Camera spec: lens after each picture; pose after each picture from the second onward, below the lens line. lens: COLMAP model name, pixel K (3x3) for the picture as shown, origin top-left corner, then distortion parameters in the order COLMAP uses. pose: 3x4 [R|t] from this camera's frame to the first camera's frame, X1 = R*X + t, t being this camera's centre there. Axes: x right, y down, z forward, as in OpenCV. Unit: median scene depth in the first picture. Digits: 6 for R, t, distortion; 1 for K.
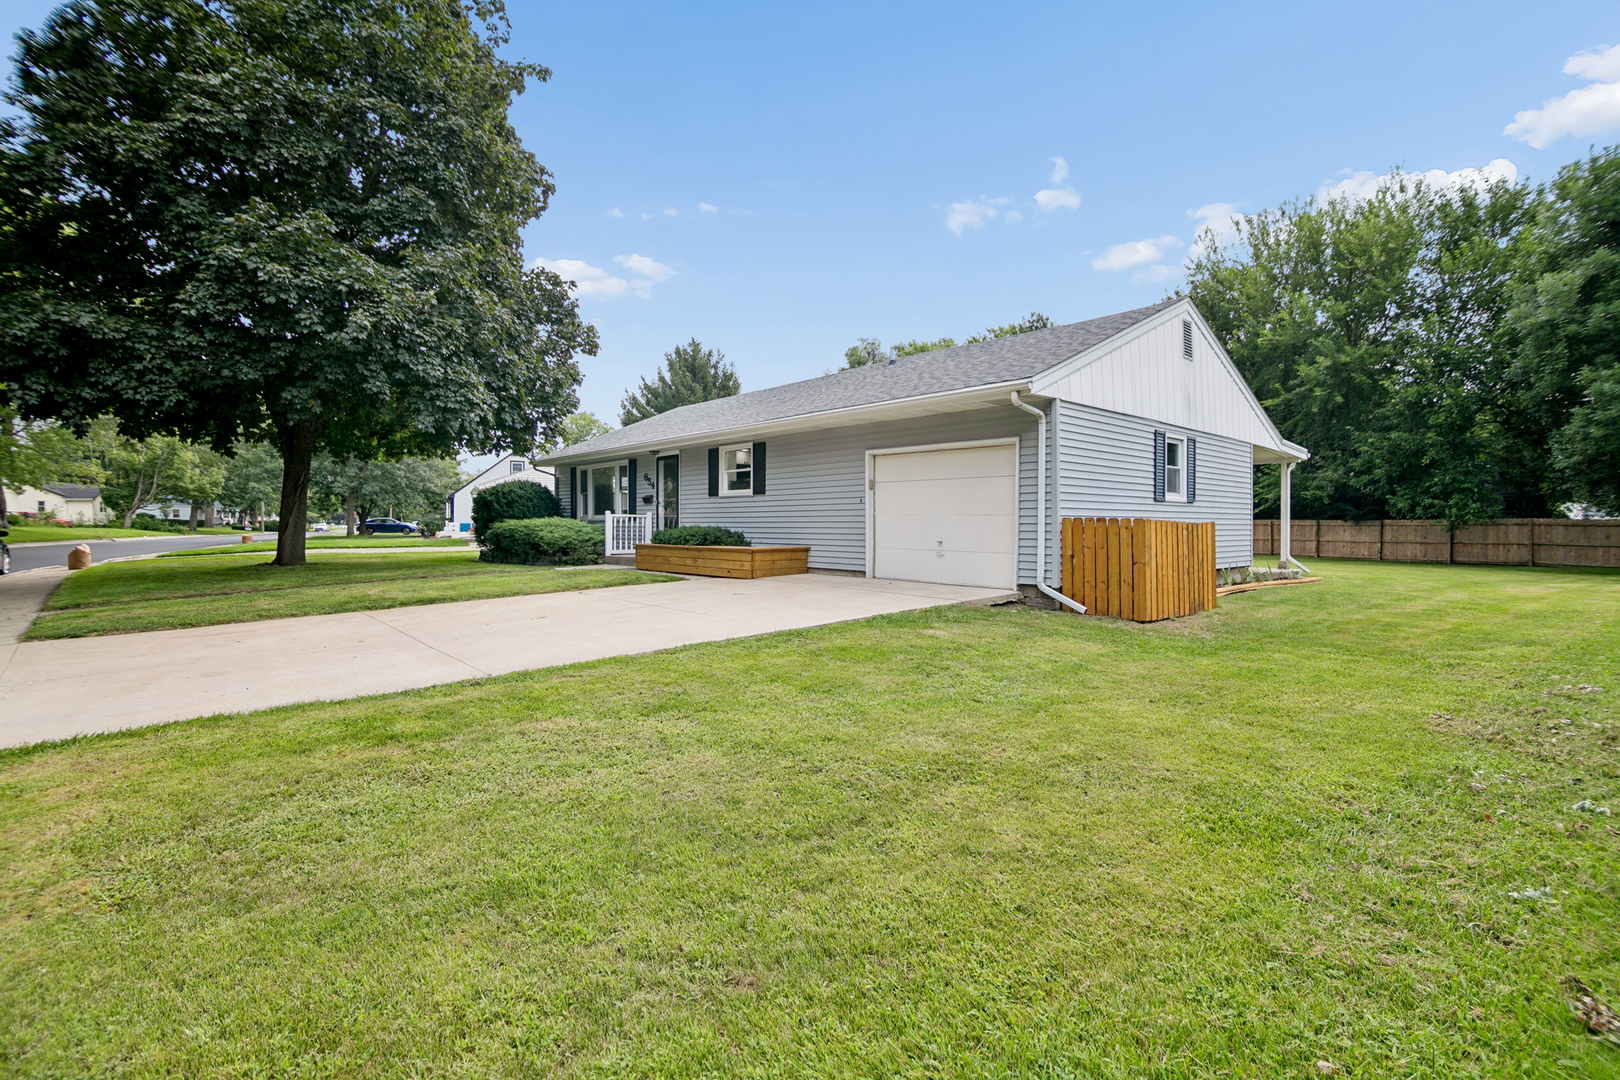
lens RADIAL K [[727.8, 0, 806.7], [0, 727.8, 527.1], [0, 0, 1]] dist [-0.000170, -0.009239]
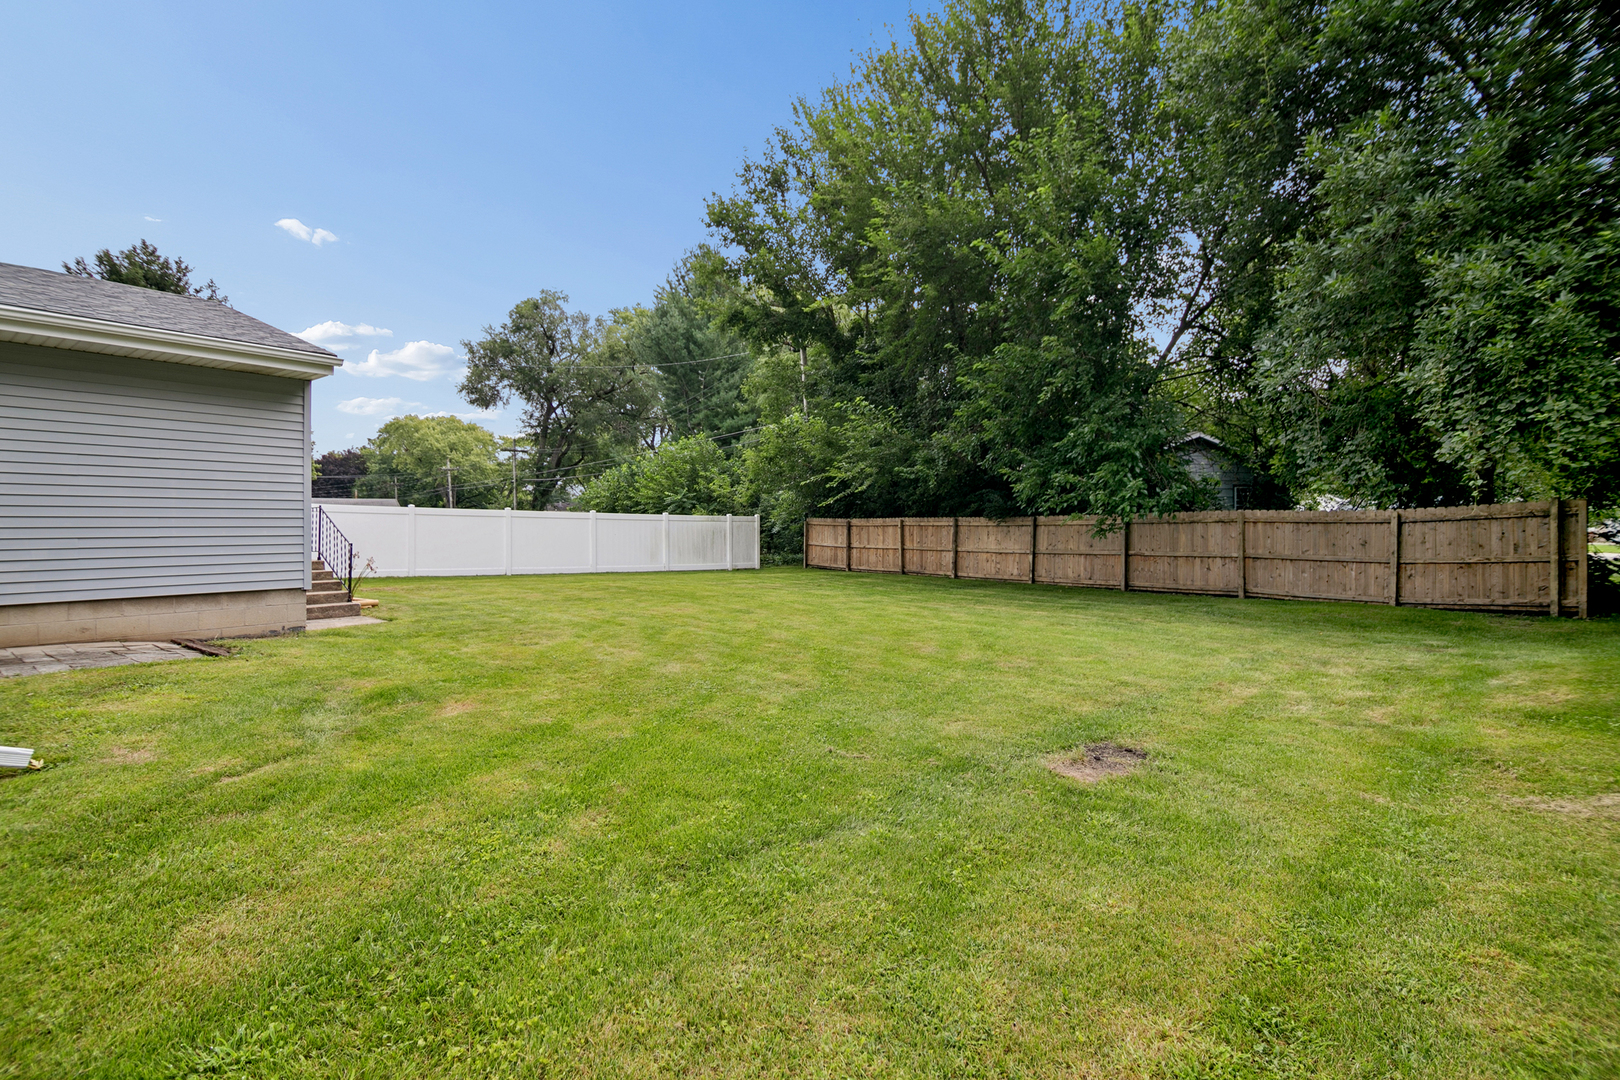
lens RADIAL K [[727.8, 0, 806.7], [0, 727.8, 527.1], [0, 0, 1]] dist [-0.000170, -0.009239]
pose [[0.981664, -0.009342, 0.190390, 0.555452], [0.009943, 0.999948, -0.002201, -0.001367], [-0.190360, 0.004053, 0.981706, 0.502498]]
